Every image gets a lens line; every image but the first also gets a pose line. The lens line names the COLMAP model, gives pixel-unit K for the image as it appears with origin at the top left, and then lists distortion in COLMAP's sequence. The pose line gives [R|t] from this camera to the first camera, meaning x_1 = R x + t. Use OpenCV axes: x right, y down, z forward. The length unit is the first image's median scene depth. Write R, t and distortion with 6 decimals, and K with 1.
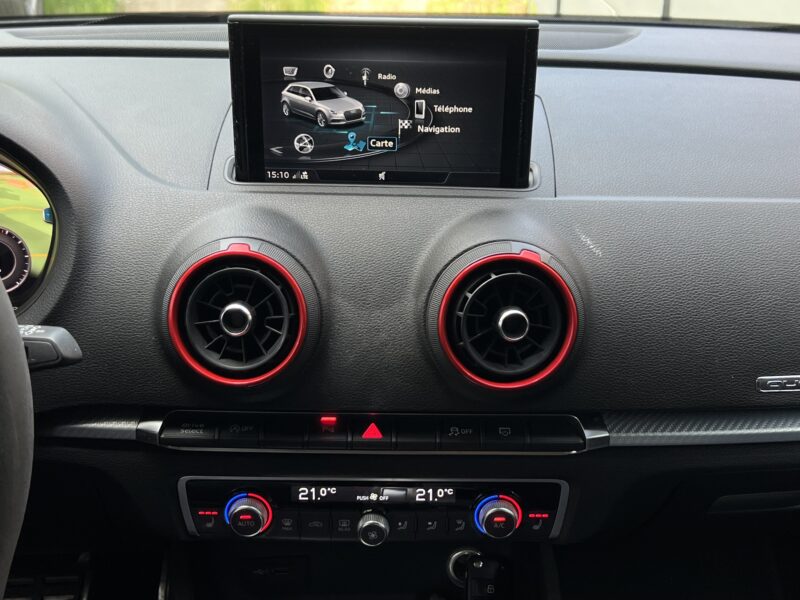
lens RADIAL K [[1019.8, 0, 400.0], [0, 1019.8, 300.0], [0, 0, 1]] dist [0.218309, -0.673695]
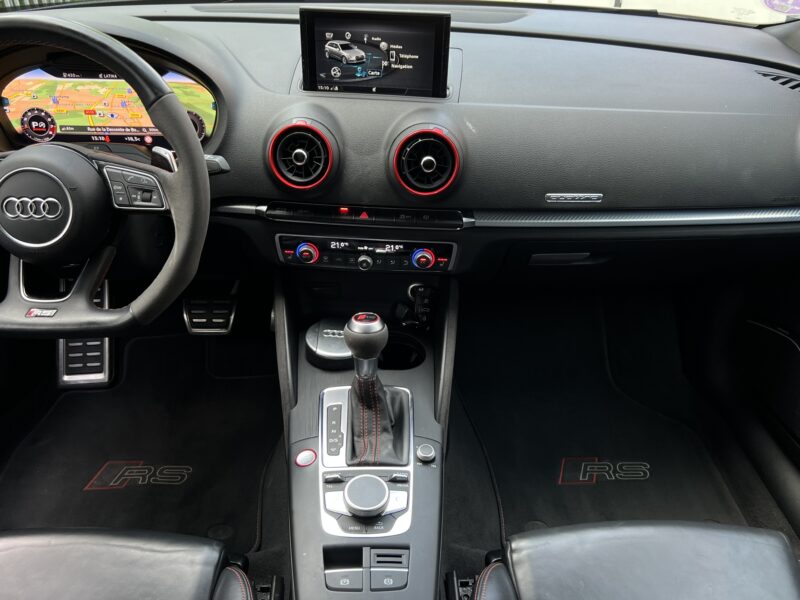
lens RADIAL K [[693.2, 0, 400.9], [0, 693.2, 303.4], [0, 0, 1]] dist [0.076373, -0.119223]
pose [[0.997392, 0.045207, -0.056263, 0.135506], [-0.035062, 0.984859, 0.169775, 0.060024], [0.063086, -0.167360, 0.983875, -0.434936]]
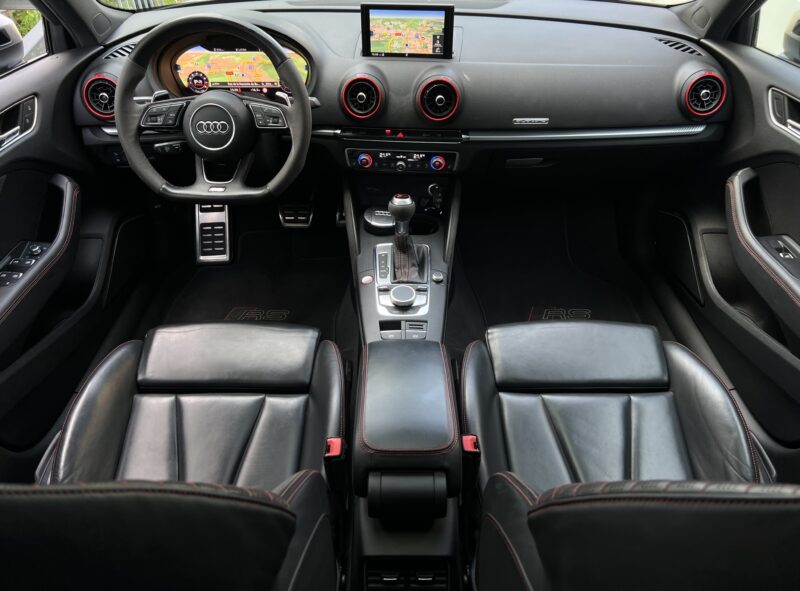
lens RADIAL K [[591.8, 0, 400.0], [0, 591.8, 295.5], [0, 0, 1]] dist [0.045395, -0.058810]
pose [[0.993743, 0.049596, -0.100071, 0.192468], [-0.023375, 0.968510, 0.247877, 0.153404], [0.109213, -0.243987, 0.963609, -1.023919]]
